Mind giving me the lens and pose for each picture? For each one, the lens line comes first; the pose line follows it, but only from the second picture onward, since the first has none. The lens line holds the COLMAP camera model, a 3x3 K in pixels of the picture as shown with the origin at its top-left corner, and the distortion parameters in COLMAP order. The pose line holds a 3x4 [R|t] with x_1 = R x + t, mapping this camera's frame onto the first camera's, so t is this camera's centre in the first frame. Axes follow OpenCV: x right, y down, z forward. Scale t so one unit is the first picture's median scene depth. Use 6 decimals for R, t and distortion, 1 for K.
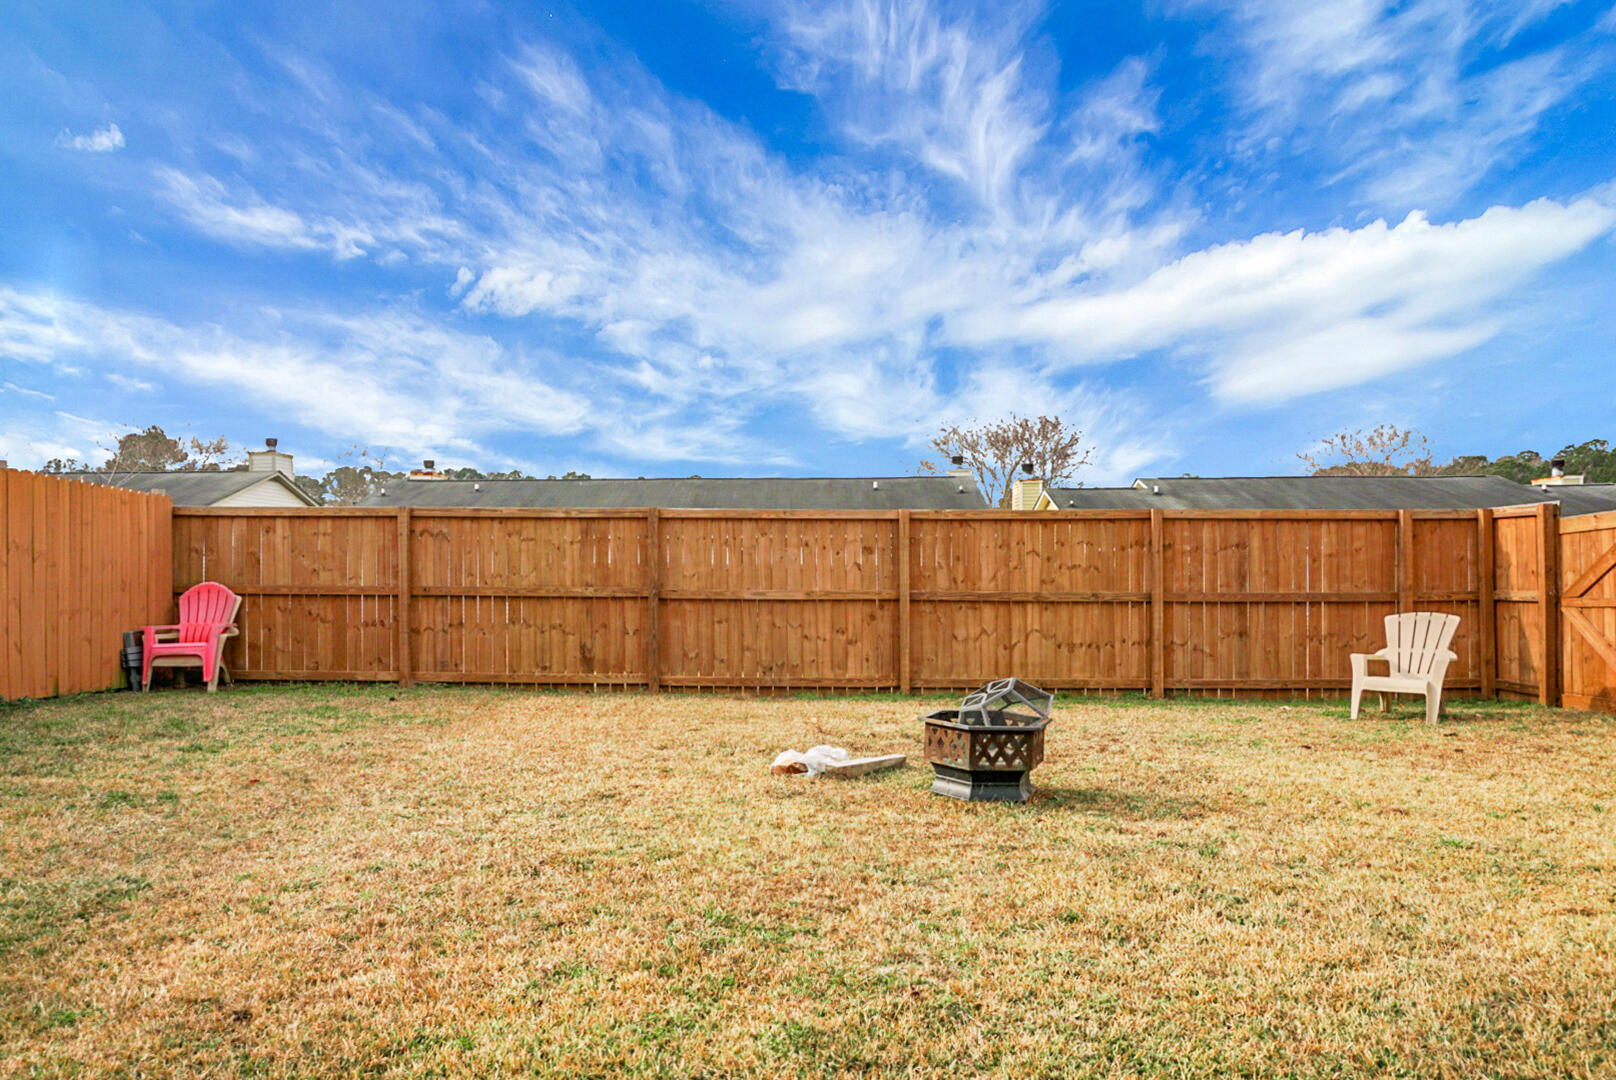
lens RADIAL K [[1075.3, 0, 802.1], [0, 1075.3, 534.2], [0, 0, 1]] dist [-0.030832, 0.003920]
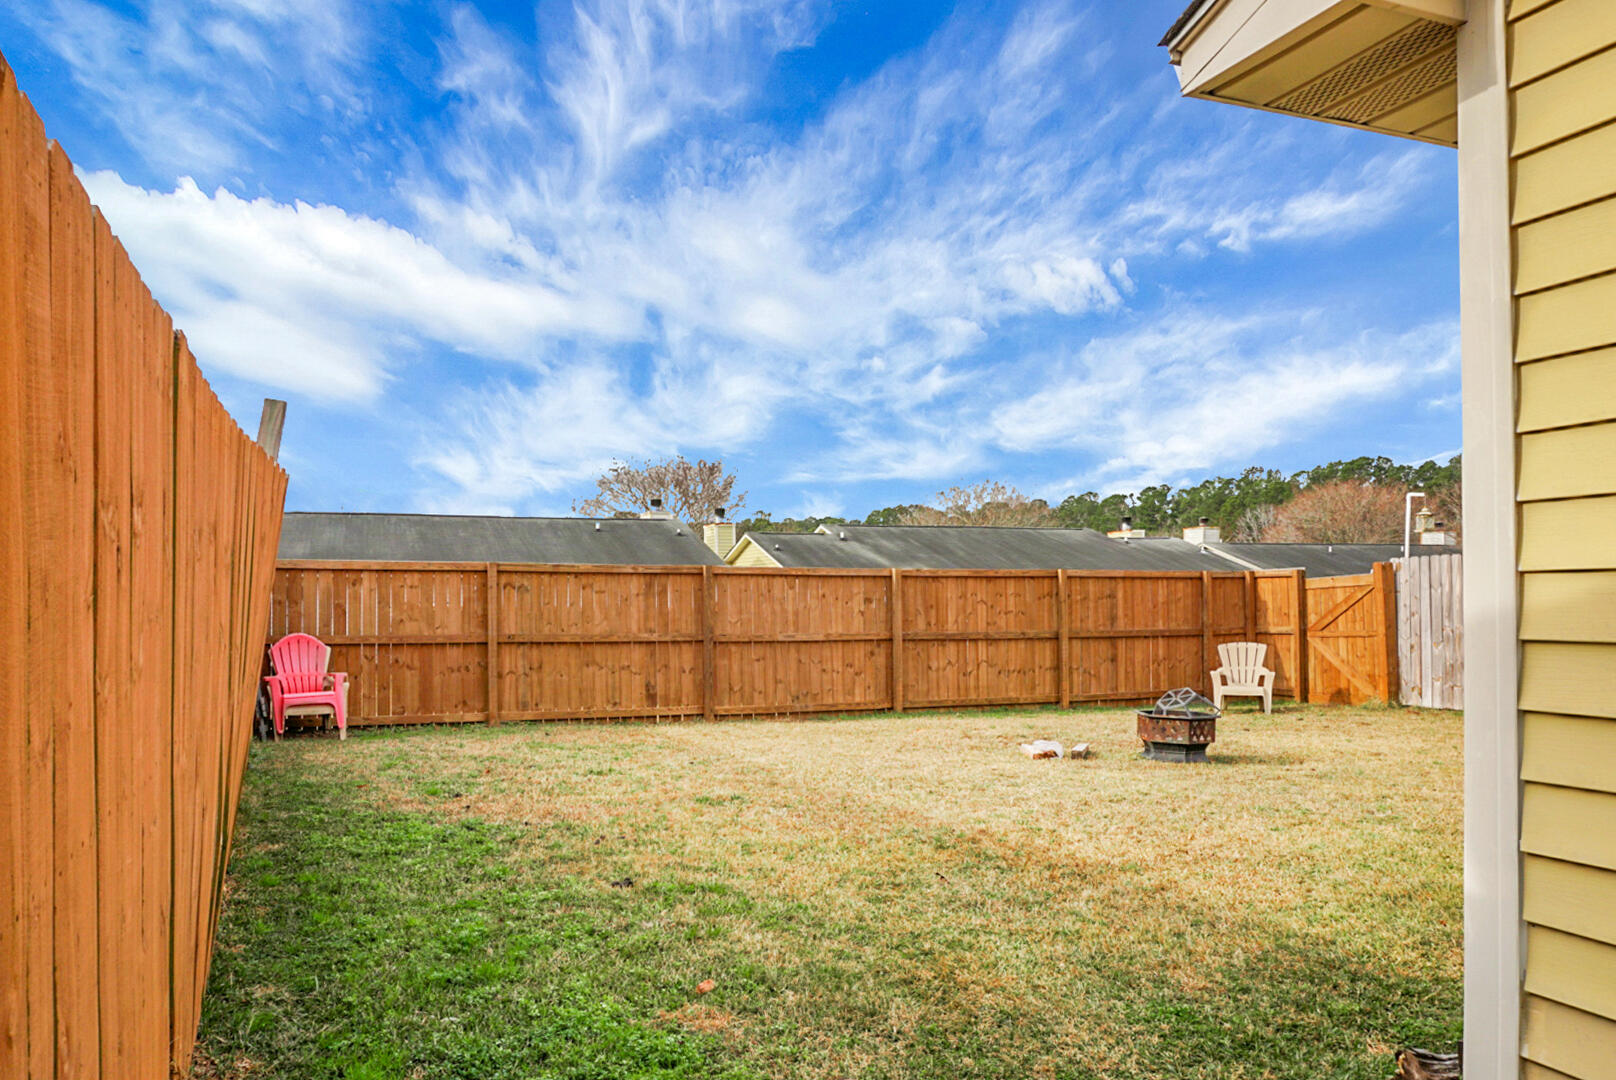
lens RADIAL K [[1075.3, 0, 818.3], [0, 1075.3, 547.9], [0, 0, 1]] dist [-0.030832, 0.003920]
pose [[0.925763, 0.015507, 0.377785, -0.473540], [-0.008222, 0.999748, -0.020889, -0.019955], [-0.378014, 0.016232, 0.925658, -0.147404]]
